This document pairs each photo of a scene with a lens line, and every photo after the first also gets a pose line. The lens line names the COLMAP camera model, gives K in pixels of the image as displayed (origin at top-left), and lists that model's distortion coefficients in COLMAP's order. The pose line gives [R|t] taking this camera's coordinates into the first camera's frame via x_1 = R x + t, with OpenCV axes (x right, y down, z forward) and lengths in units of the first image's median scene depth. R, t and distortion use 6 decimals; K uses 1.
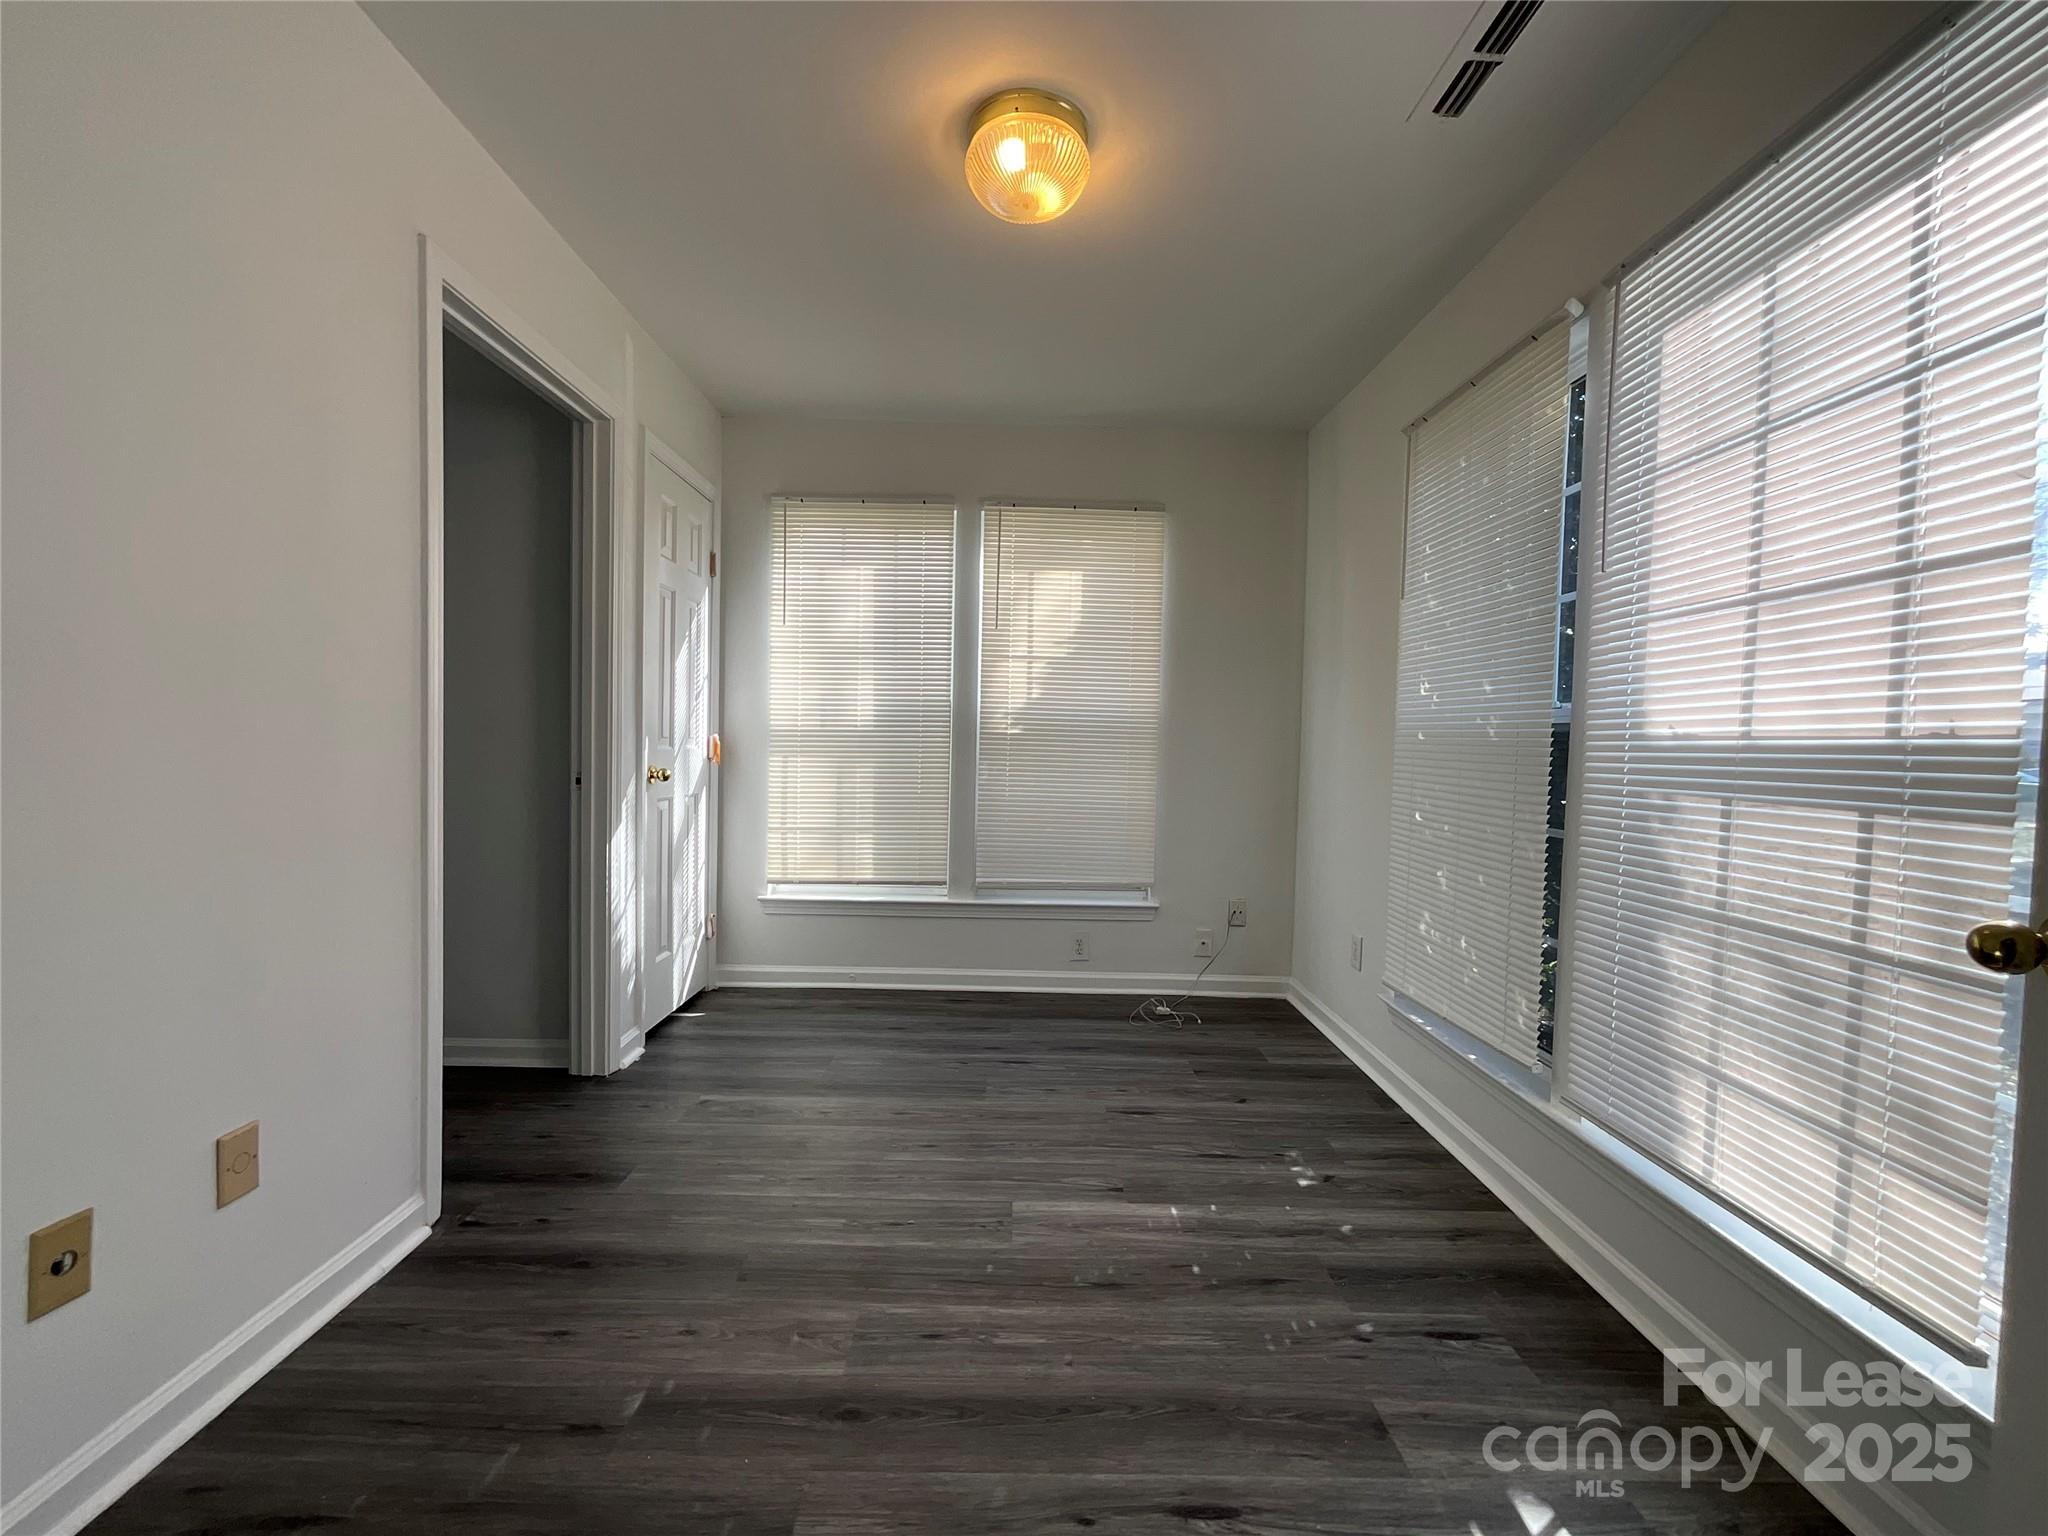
lens RADIAL K [[829.0, 0, 1027.9], [0, 829.0, 771.0], [0, 0, 1]] dist [0.000287, 0.000984]
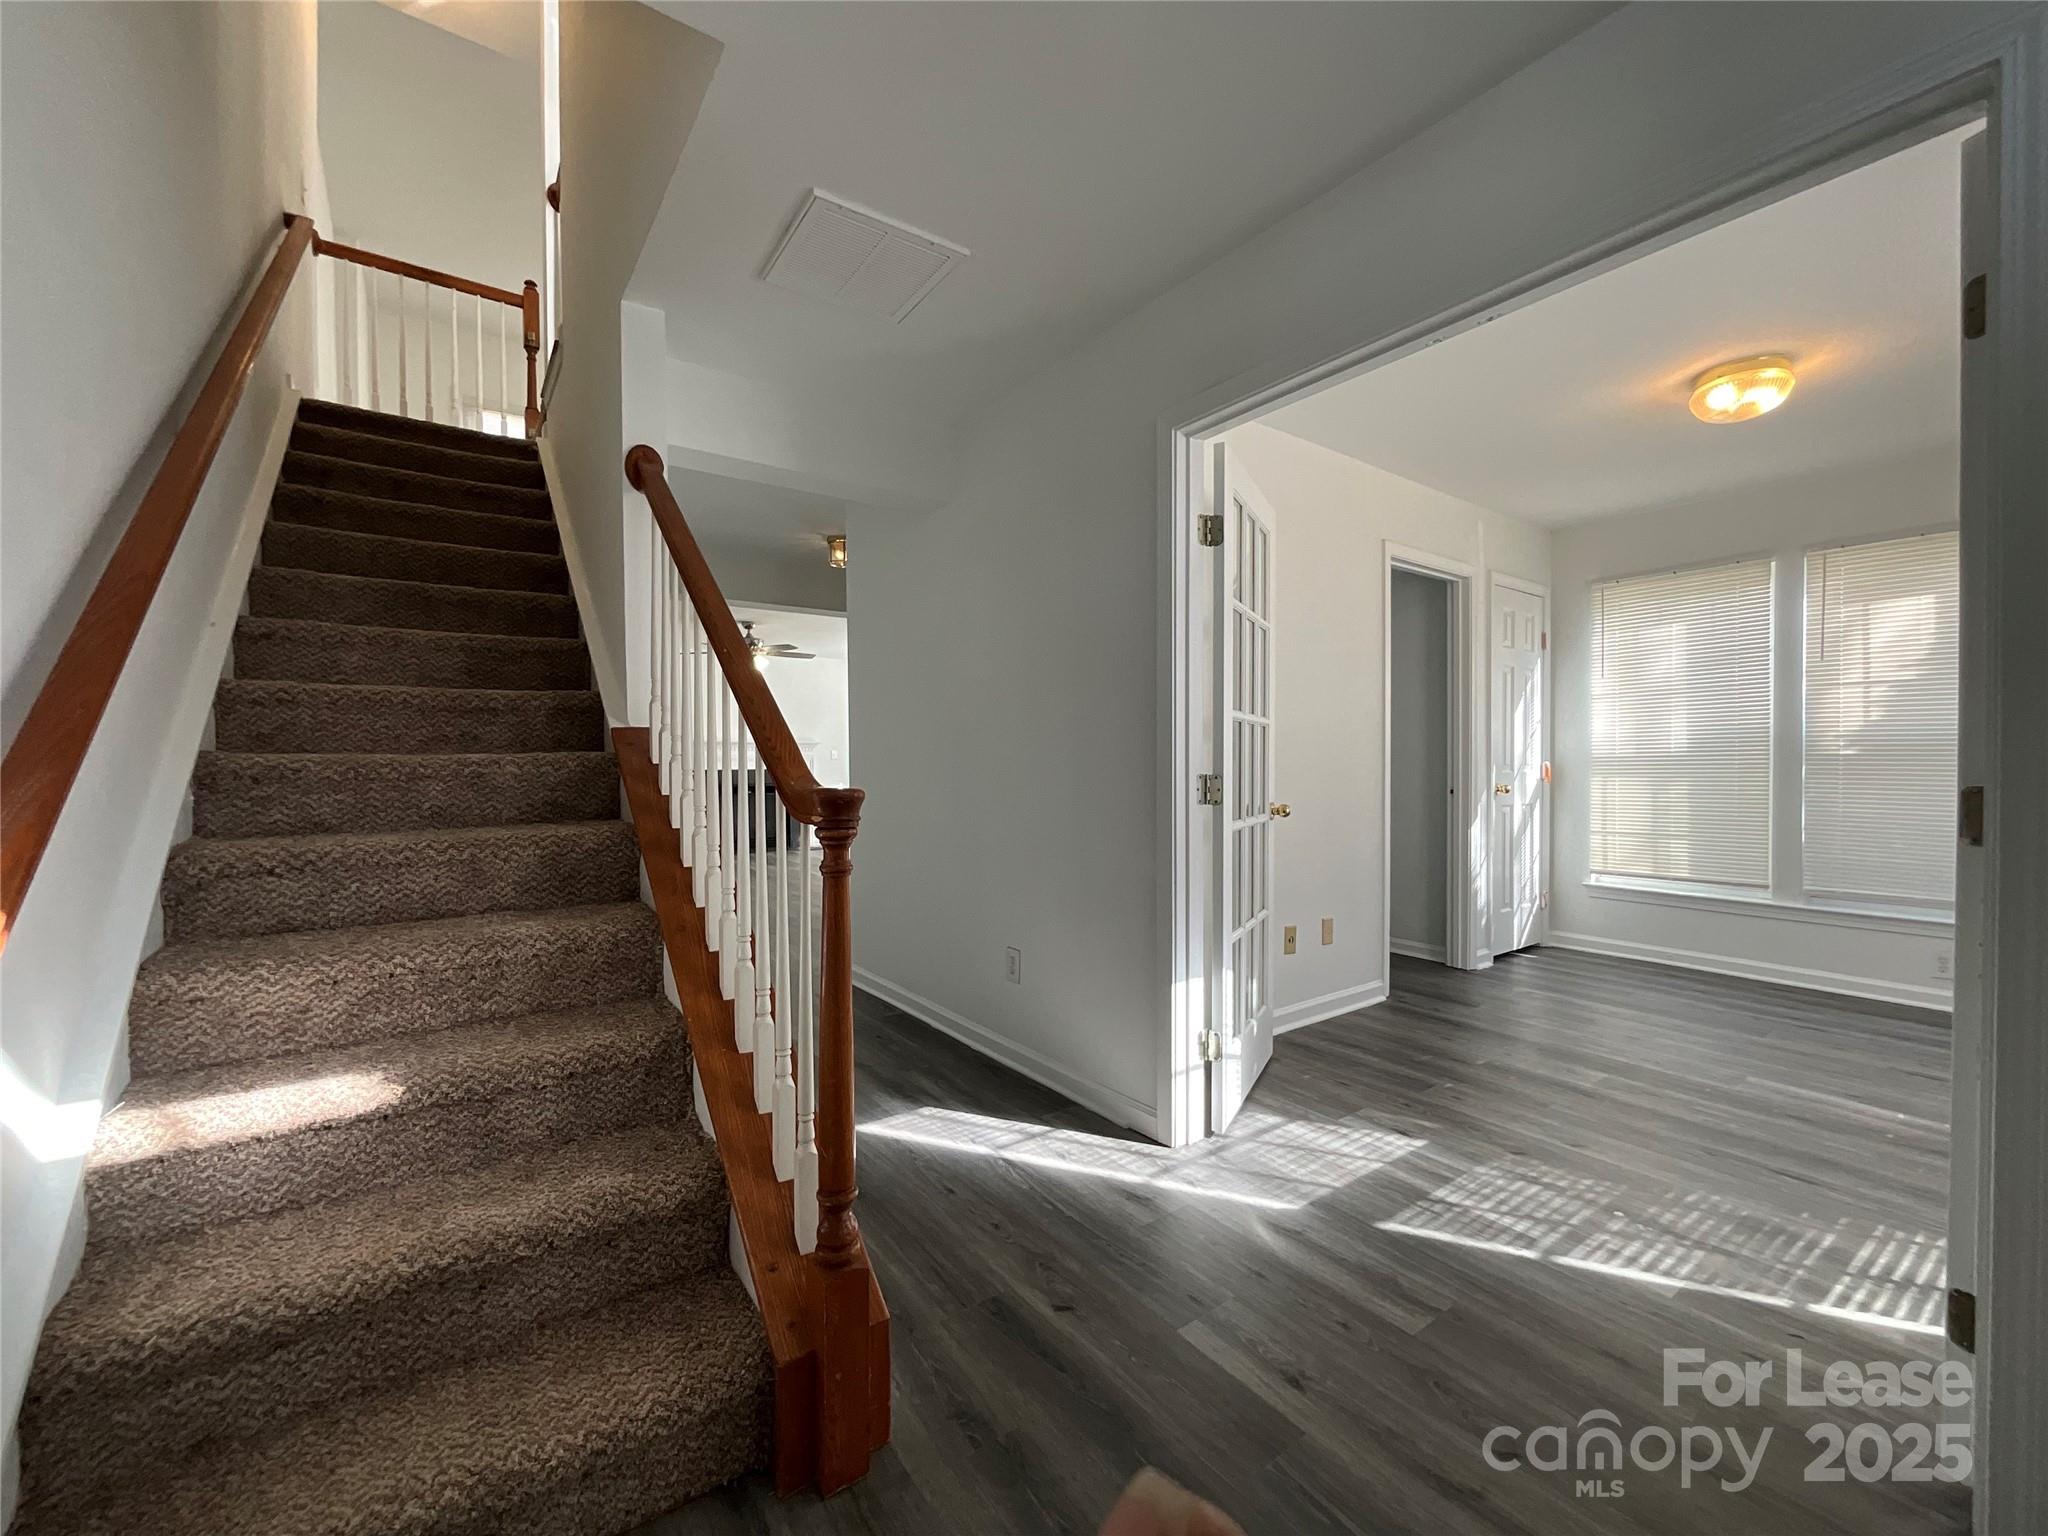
lens RADIAL K [[829.0, 0, 1034.5], [0, 829.0, 770.9], [0, 0, 1]] dist [0.000287, 0.000984]
pose [[0.580414, -0.014222, -0.814198, 0.267140], [-0.011826, 0.999595, -0.025890, 0.018459], [0.814236, 0.024655, 0.580010, -0.527715]]
